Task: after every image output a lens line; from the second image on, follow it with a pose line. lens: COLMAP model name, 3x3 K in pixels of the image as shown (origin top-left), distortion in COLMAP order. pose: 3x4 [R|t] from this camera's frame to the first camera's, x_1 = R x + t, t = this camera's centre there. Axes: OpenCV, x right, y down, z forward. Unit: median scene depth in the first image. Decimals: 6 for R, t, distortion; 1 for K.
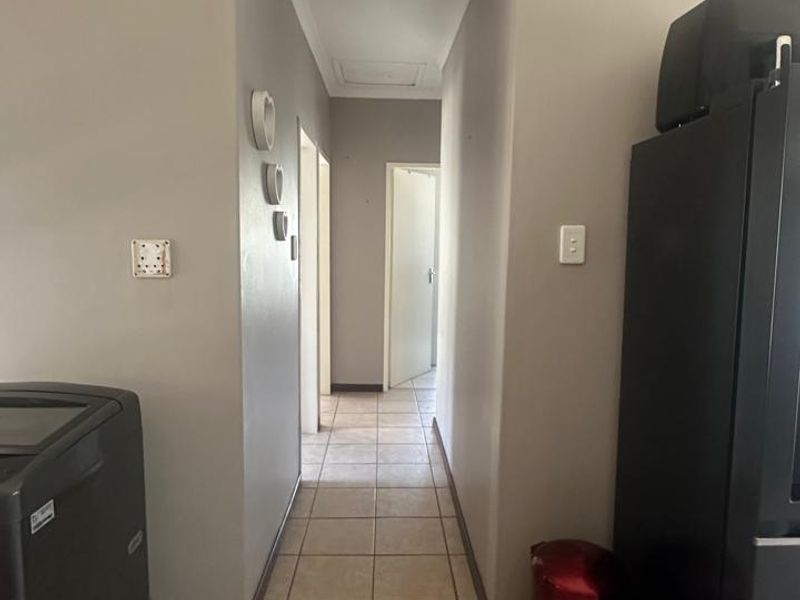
lens RADIAL K [[573.7, 0, 397.4], [0, 573.7, 299.9], [0, 0, 1]] dist [0.008621, 0.003562]
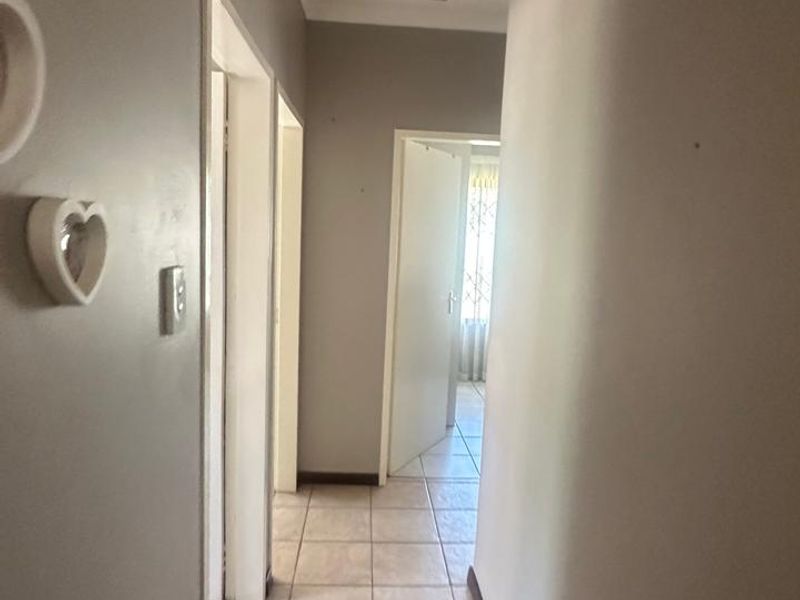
lens RADIAL K [[573.7, 0, 402.8], [0, 573.7, 299.7], [0, 0, 1]] dist [0.008621, 0.003562]
pose [[0.998959, 0.027894, 0.036093, -0.027948], [-0.028497, 0.999461, 0.016306, -0.062042], [-0.035618, -0.017318, 0.999215, 0.365195]]
